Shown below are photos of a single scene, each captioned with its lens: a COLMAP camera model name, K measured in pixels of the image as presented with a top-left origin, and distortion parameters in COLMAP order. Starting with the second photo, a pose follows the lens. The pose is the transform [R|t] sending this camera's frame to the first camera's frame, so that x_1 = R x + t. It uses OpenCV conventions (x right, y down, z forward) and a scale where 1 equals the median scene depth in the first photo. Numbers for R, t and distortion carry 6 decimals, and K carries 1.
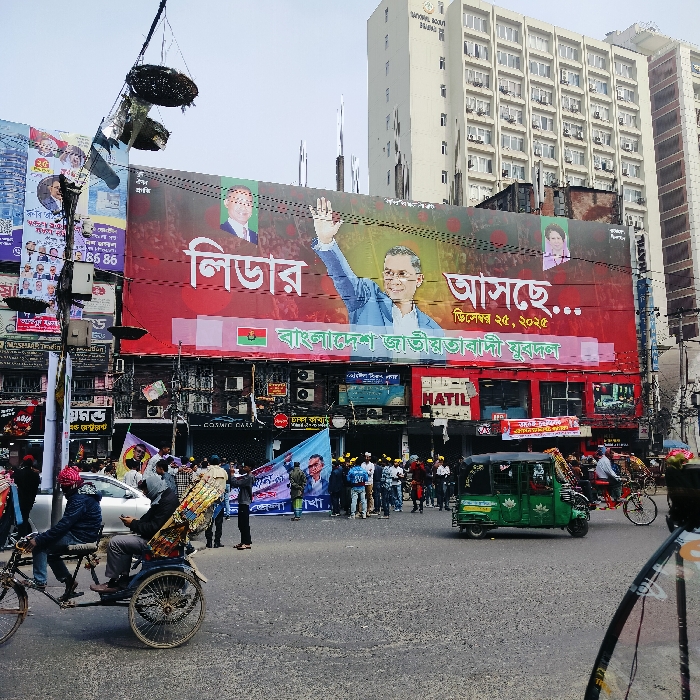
lens RADIAL K [[644.0, 0, 346.8], [0, 644.0, 347.8], [0, 0, 1]] dist [0.090607, -0.152640]
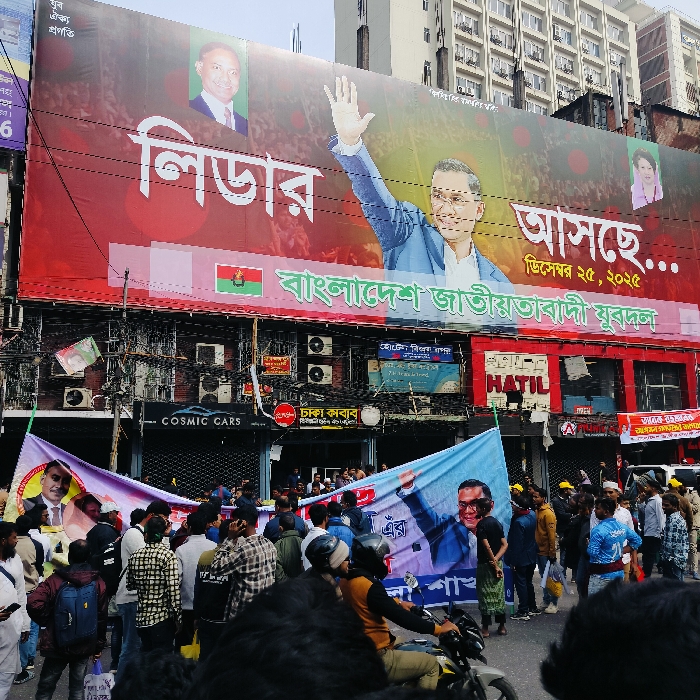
lens RADIAL K [[666.4, 0, 350.0], [0, 666.4, 350.0], [0, 0, 1]] dist [0.040429, -0.078864]
pose [[0.994237, 0.010710, 0.106670, -0.101338], [-0.011025, 0.999936, 0.002372, 0.044473], [-0.106638, -0.003534, 0.994292, 0.323243]]
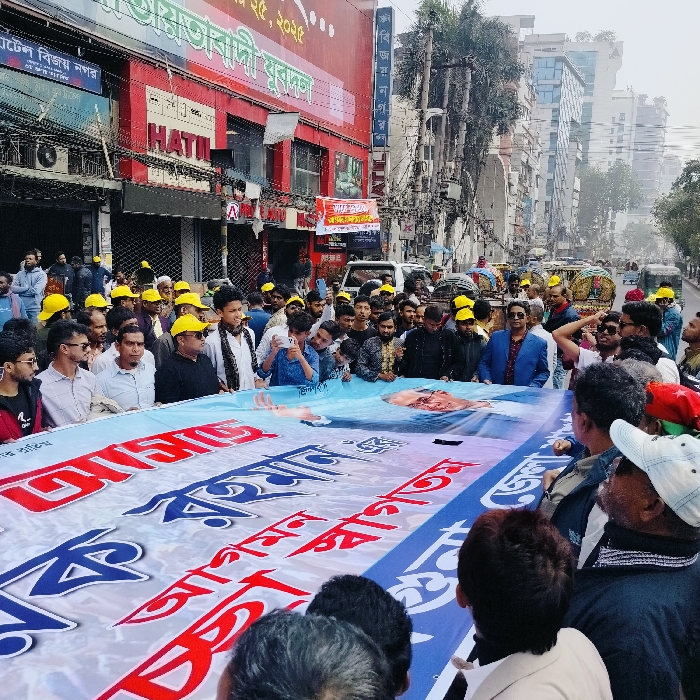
lens RADIAL K [[666.4, 0, 350.0], [0, 666.4, 350.0], [0, 0, 1]] dist [0.040429, -0.078864]
pose [[0.678837, -0.084650, 0.729394, -0.149098], [-0.149909, 0.956435, 0.250518, 0.084652], [-0.718824, -0.279404, 0.636573, 0.552543]]
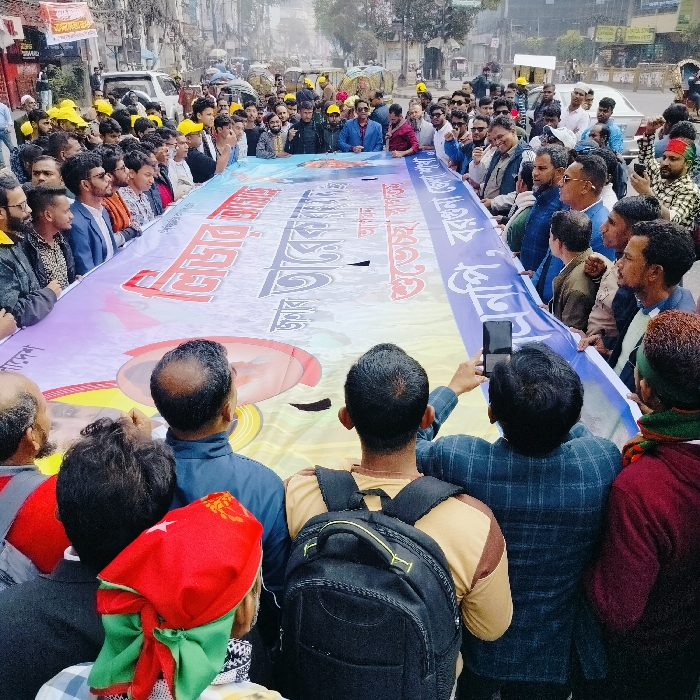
lens RADIAL K [[666.4, 0, 350.0], [0, 666.4, 350.0], [0, 0, 1]] dist [0.040429, -0.078864]
pose [[0.258379, -0.386063, 0.885548, -0.254103], [-0.152848, 0.888791, 0.432074, 0.084915], [-0.953875, -0.246993, 0.170636, 0.570054]]
